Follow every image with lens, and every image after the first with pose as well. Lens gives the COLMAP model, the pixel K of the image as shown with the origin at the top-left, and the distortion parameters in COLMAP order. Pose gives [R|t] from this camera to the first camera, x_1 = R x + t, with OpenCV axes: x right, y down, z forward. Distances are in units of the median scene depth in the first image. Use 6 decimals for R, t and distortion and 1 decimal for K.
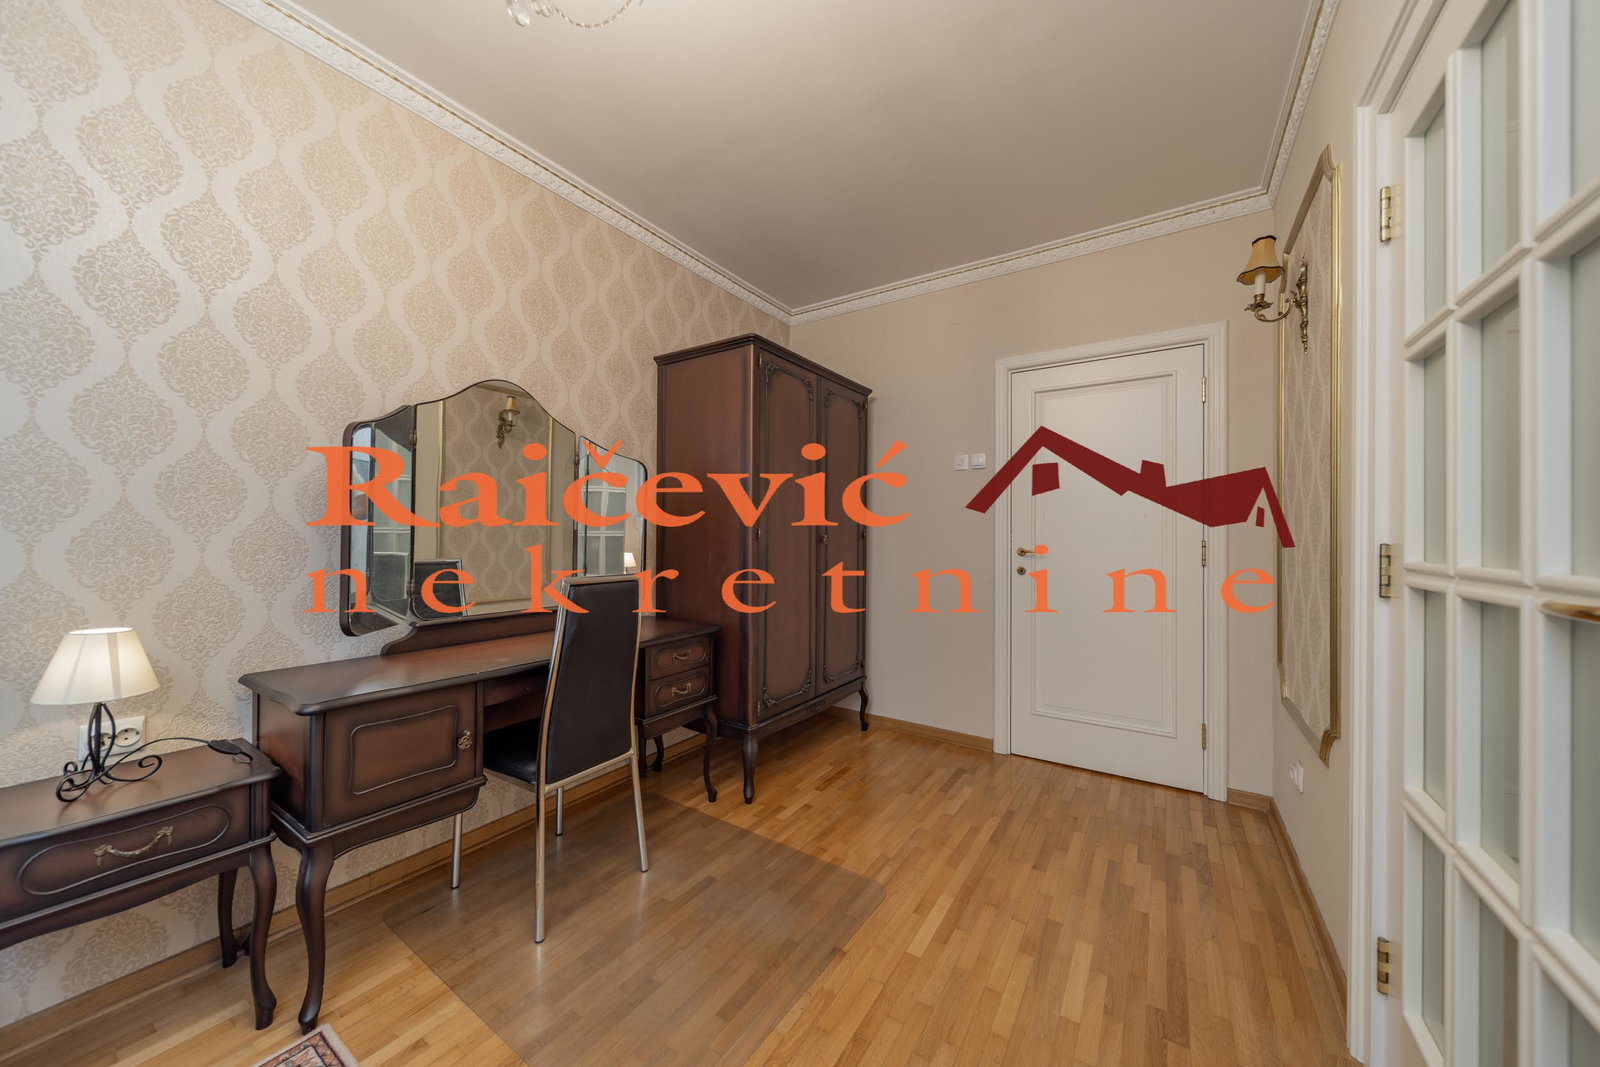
lens RADIAL K [[563.4, 0, 807.4], [0, 563.4, 530.0], [0, 0, 1]] dist [-0.000897, -0.000488]
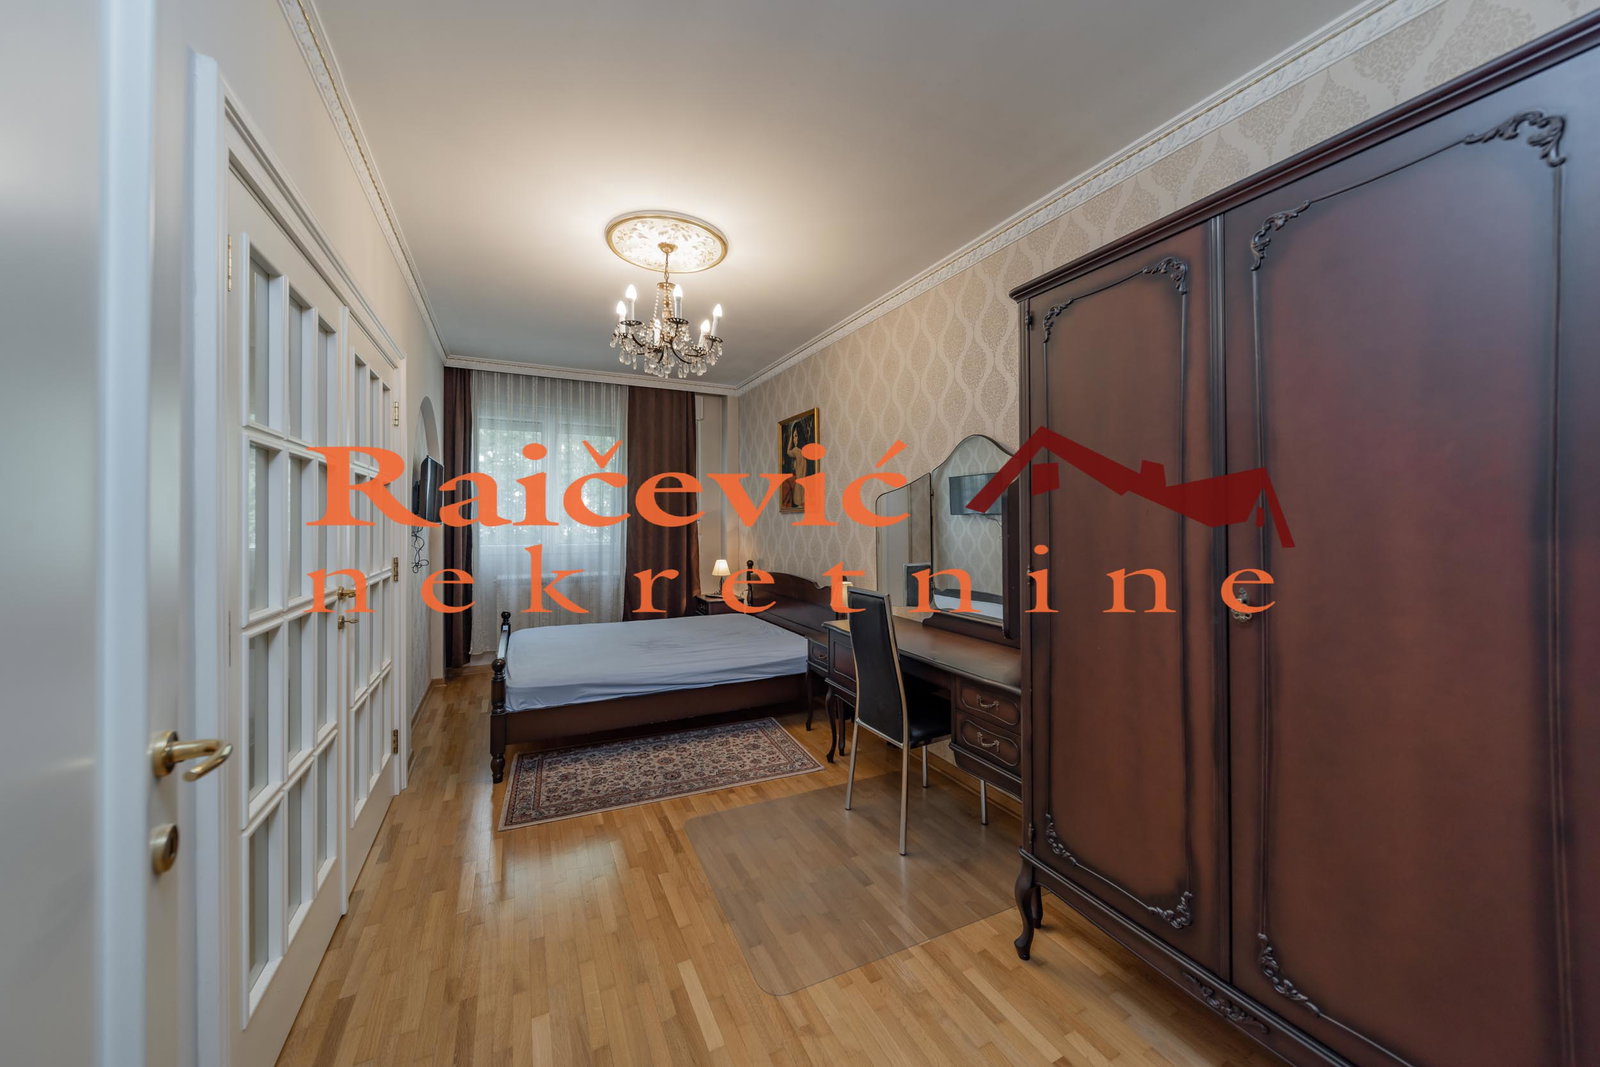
lens RADIAL K [[563.3, 0, 796.4], [0, 563.3, 516.3], [0, 0, 1]] dist [-0.000880, -0.000171]
pose [[-0.517613, -0.010250, -0.855553, 1.117392], [0.005248, 0.999871, -0.015154, -0.097633], [0.855599, -0.012334, -0.517493, 1.935915]]
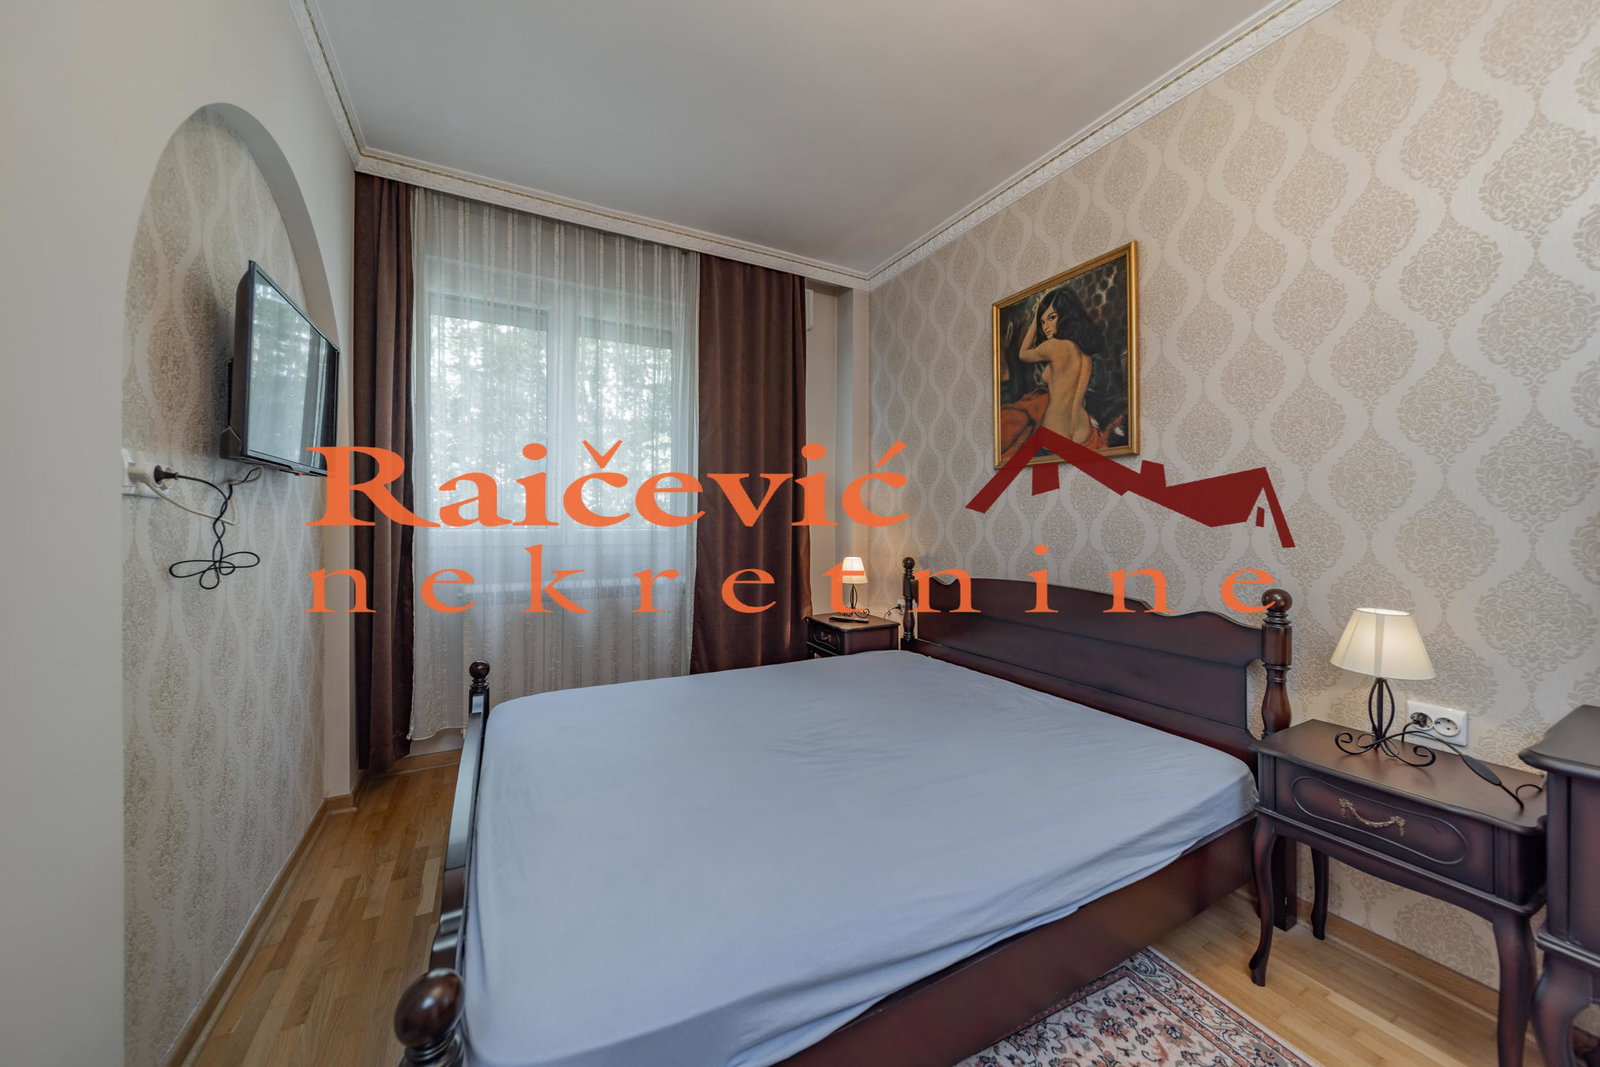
lens RADIAL K [[558.5, 0, 806.8], [0, 558.5, 517.3], [0, 0, 1]] dist [-0.000402, -0.000015]
pose [[-0.478499, -0.009166, -0.878040, 0.185551], [0.003875, 0.999914, -0.012549, 0.005570], [0.878080, -0.009407, -0.478422, 0.447971]]
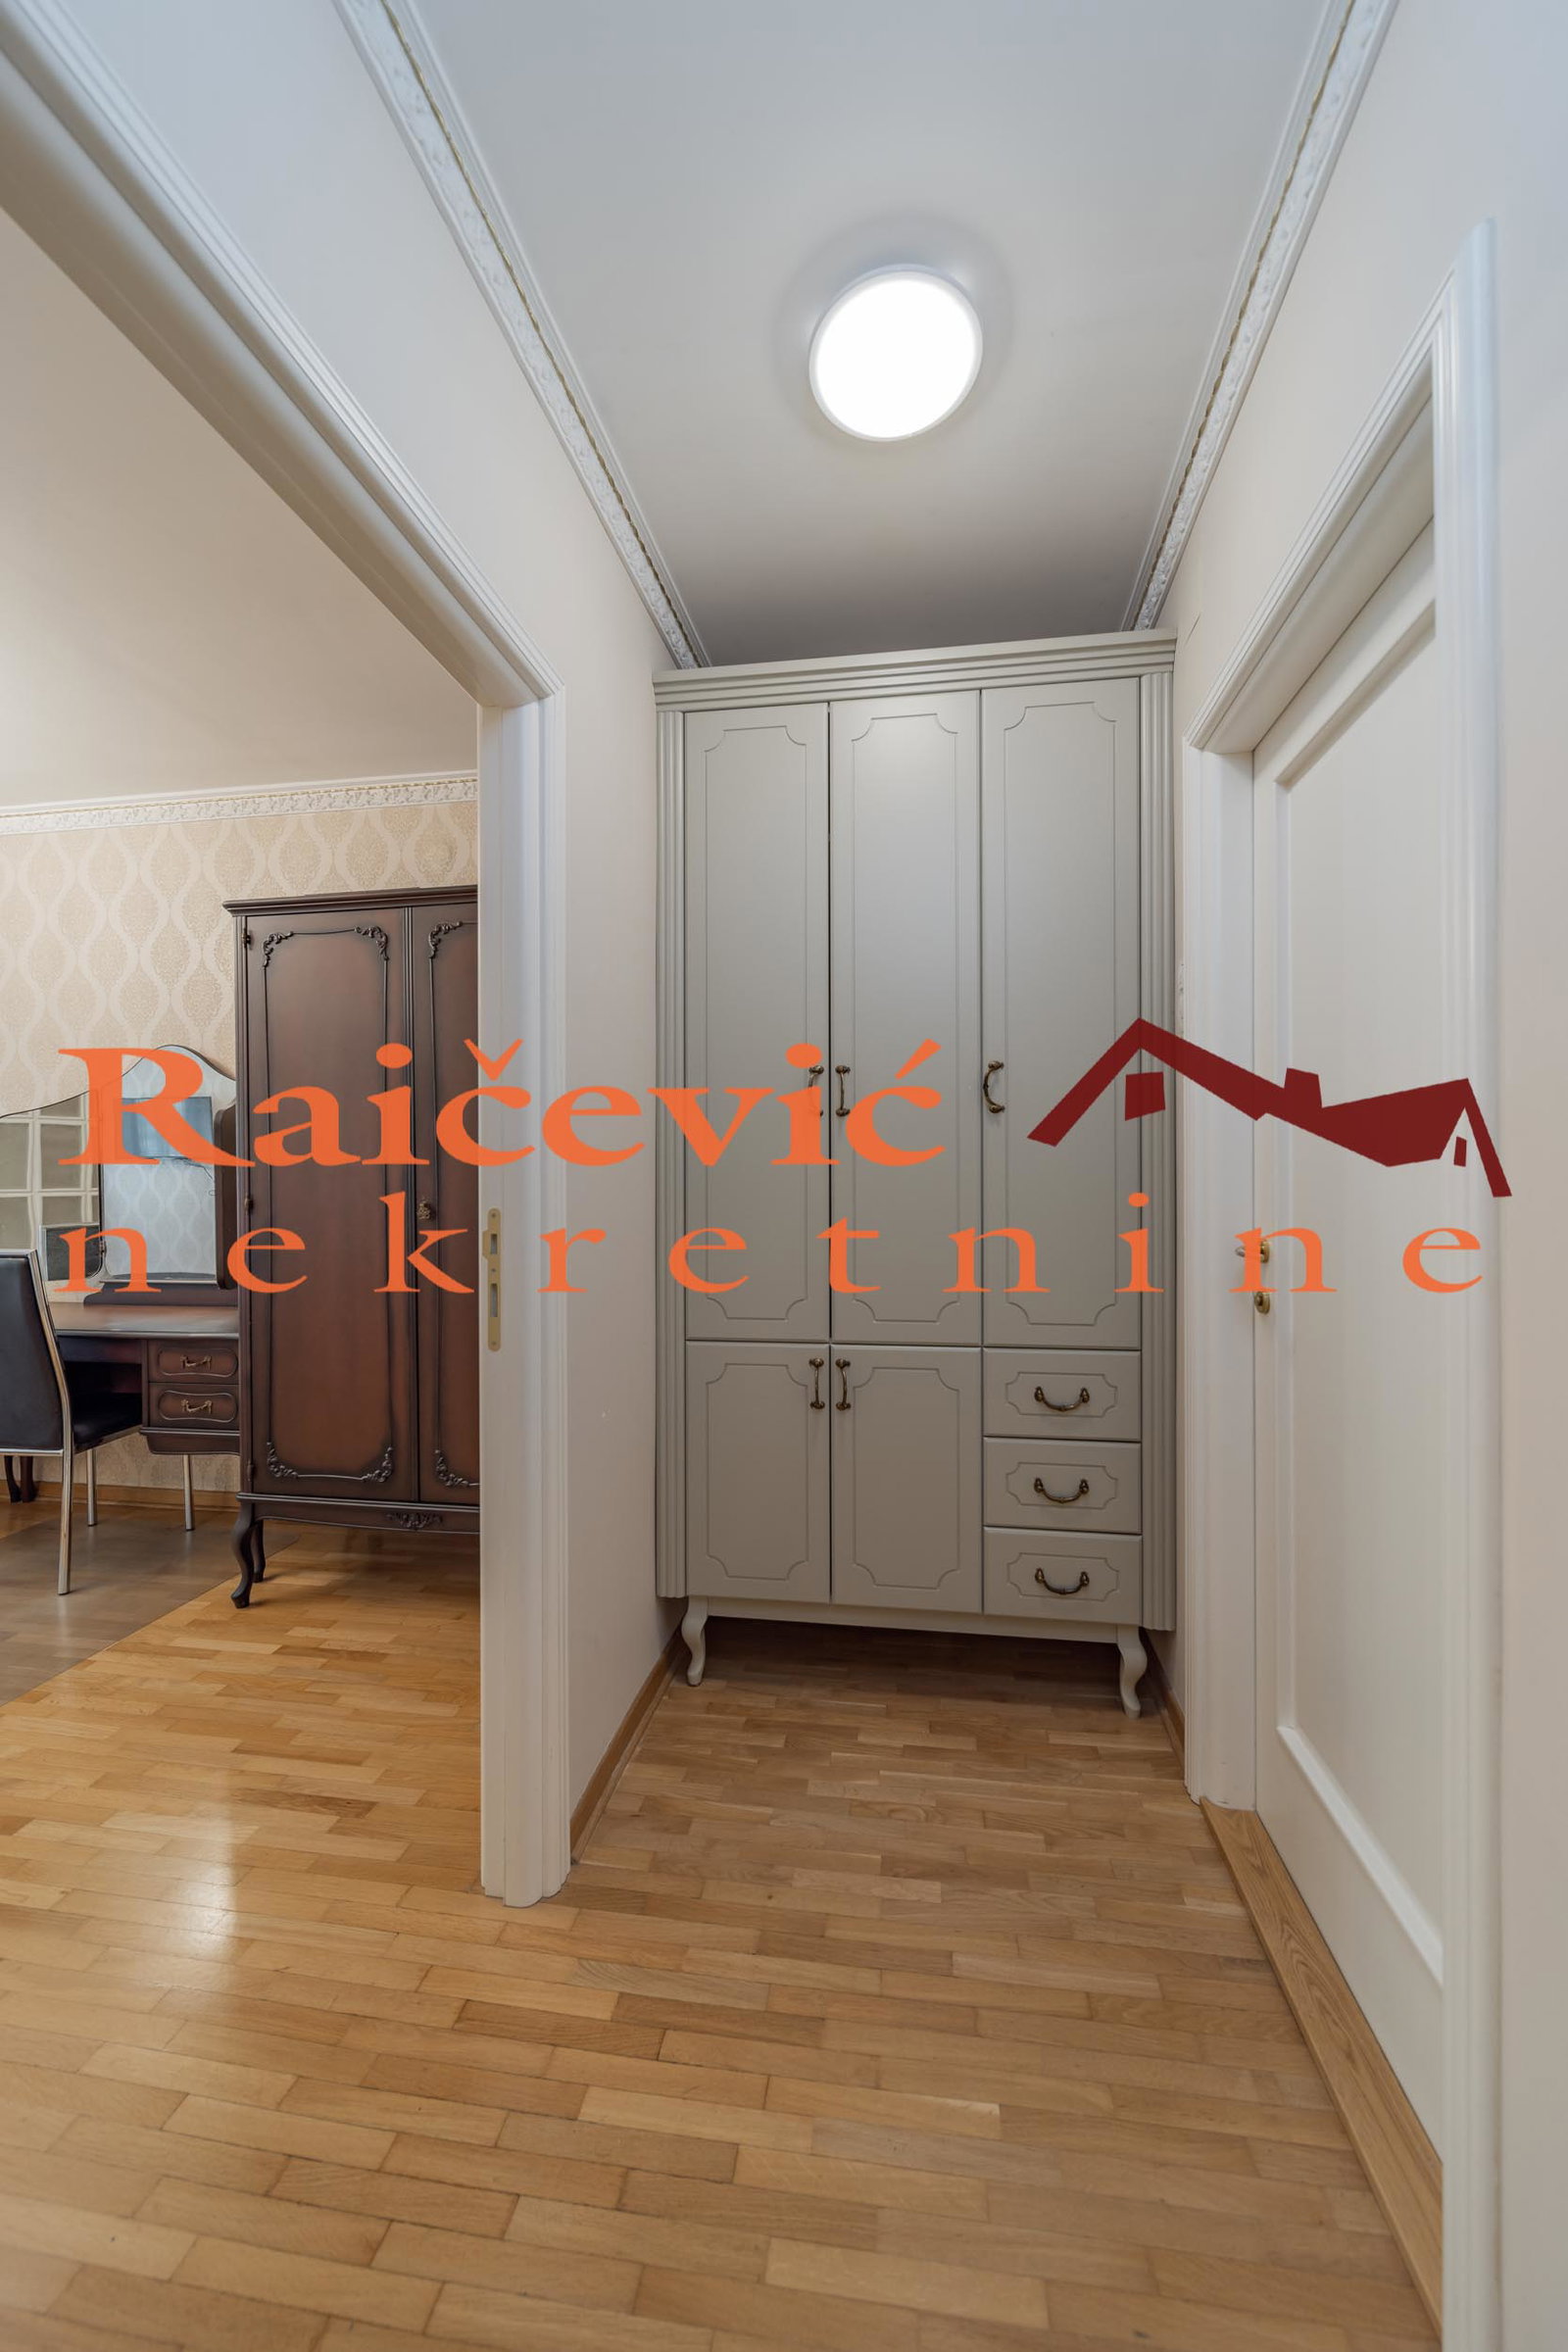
lens RADIAL K [[839.4, 0, 810.0], [0, 839.4, 1177.8], [0, 0, 1]] dist [-0.000487, 0.000018]
pose [[0.413459, -0.005582, -0.910506, 1.868528], [0.015161, 0.999885, 0.000754, -0.026698], [0.910397, -0.014116, 0.413496, 2.076201]]
